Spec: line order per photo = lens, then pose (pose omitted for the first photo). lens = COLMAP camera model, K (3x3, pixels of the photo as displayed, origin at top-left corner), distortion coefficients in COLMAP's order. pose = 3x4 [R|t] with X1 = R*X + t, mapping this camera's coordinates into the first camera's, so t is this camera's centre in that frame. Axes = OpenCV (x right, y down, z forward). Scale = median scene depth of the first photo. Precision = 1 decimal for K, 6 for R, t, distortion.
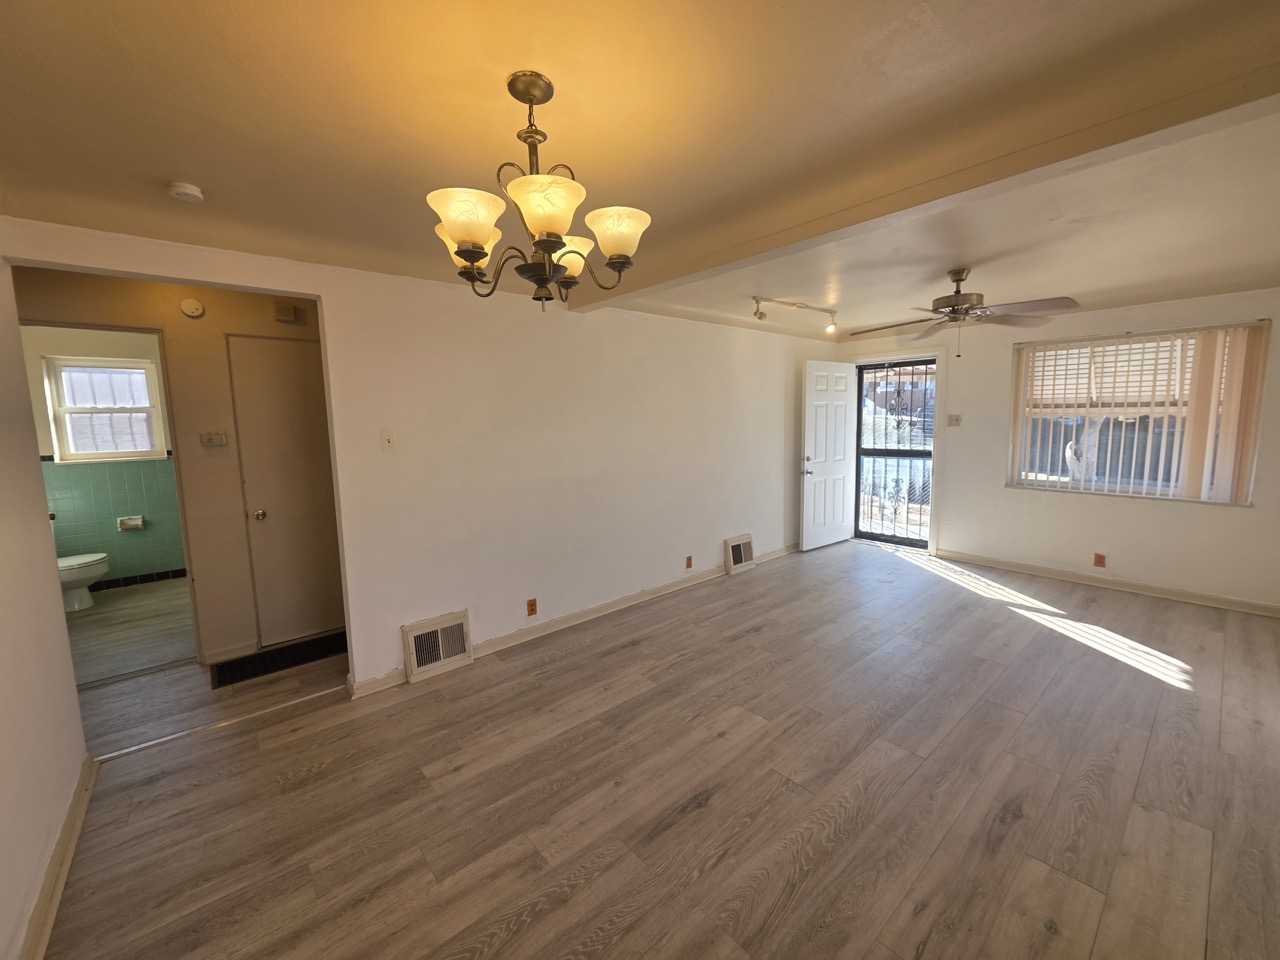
lens RADIAL K [[514.2, 0, 656.7], [0, 514.2, 473.0], [0, 0, 1]] dist [-0.000498, -0.000493]
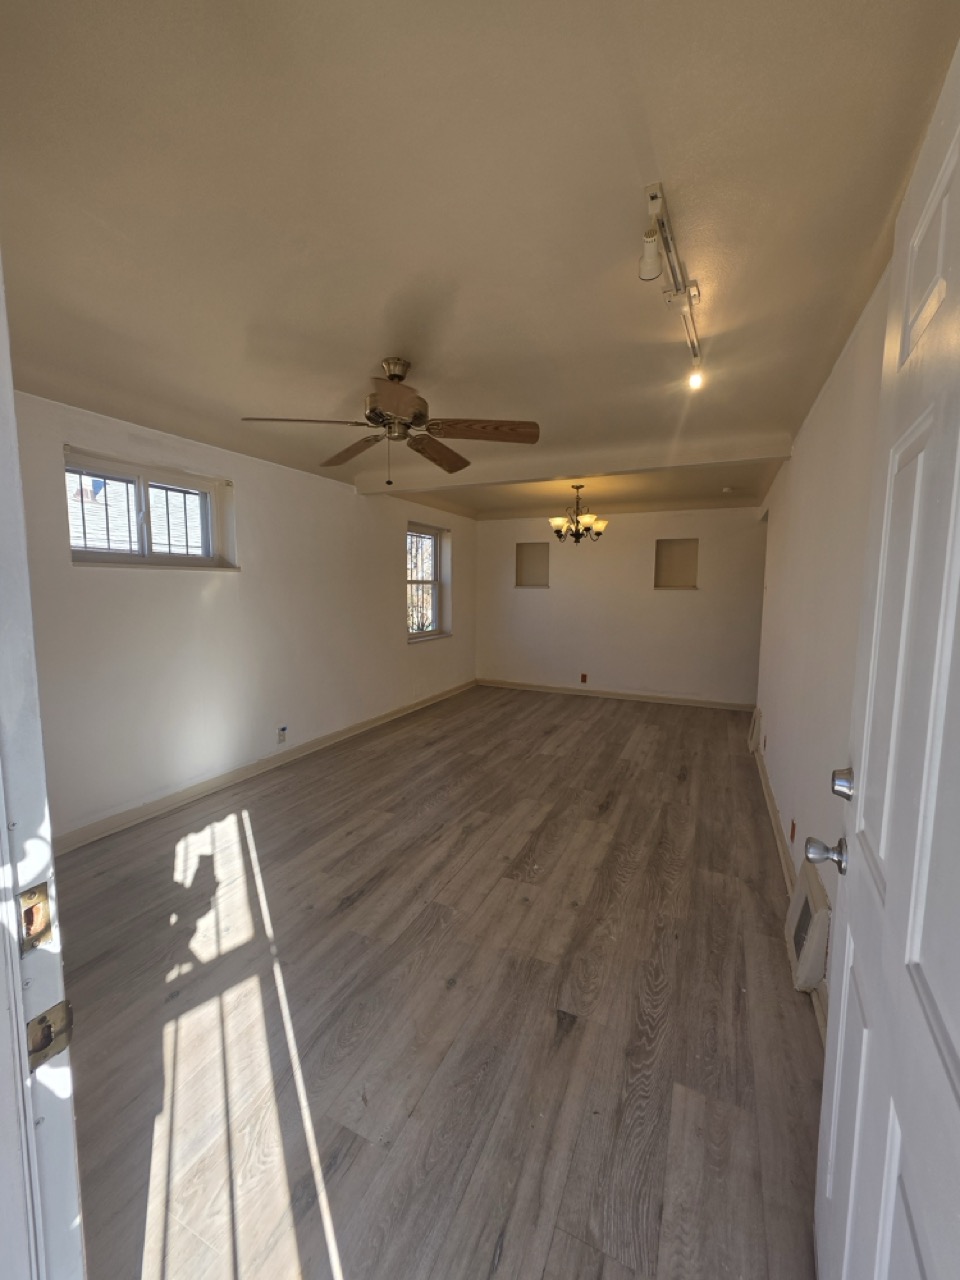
lens RADIAL K [[502.6, 0, 480.0], [0, 502.6, 640.0], [0, 0, 1]] dist [0.011773, -0.000025]
pose [[-0.921235, 0.052629, -0.385430, 0.822405], [-0.033308, 0.976495, 0.212949, -0.193792], [0.387578, 0.209014, -0.897829, 1.876891]]
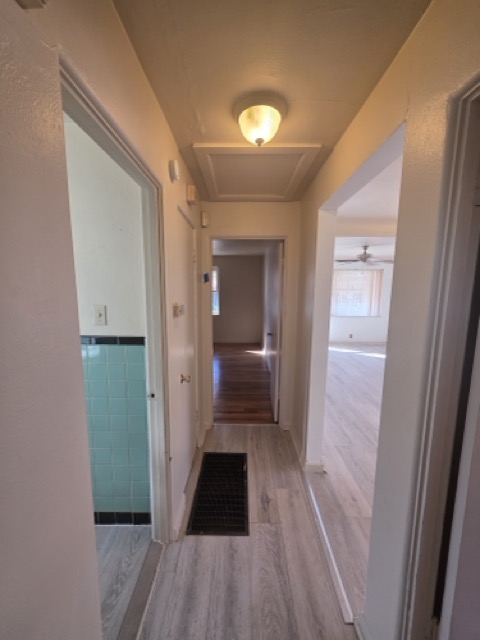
lens RADIAL K [[251.3, 0, 240.0], [0, 251.3, 320.0], [0, 0, 1]] dist [0.011773, -0.000025]
pose [[0.673532, -0.072268, 0.735617, -1.146409], [0.063849, 0.997177, 0.039503, -0.064247], [-0.736395, 0.020362, 0.676245, 0.579094]]
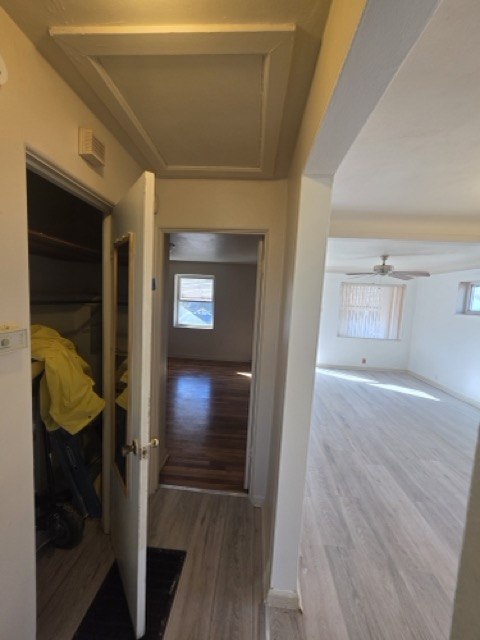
lens RADIAL K [[252.9, 0, 238.6], [0, 252.9, 323.5], [0, 0, 1]] dist [0.007839, -0.000390]
pose [[0.716737, -0.017331, 0.697129, -0.876387], [0.014947, 0.999843, 0.009490, -0.088509], [-0.697184, 0.003619, 0.716883, 0.649032]]
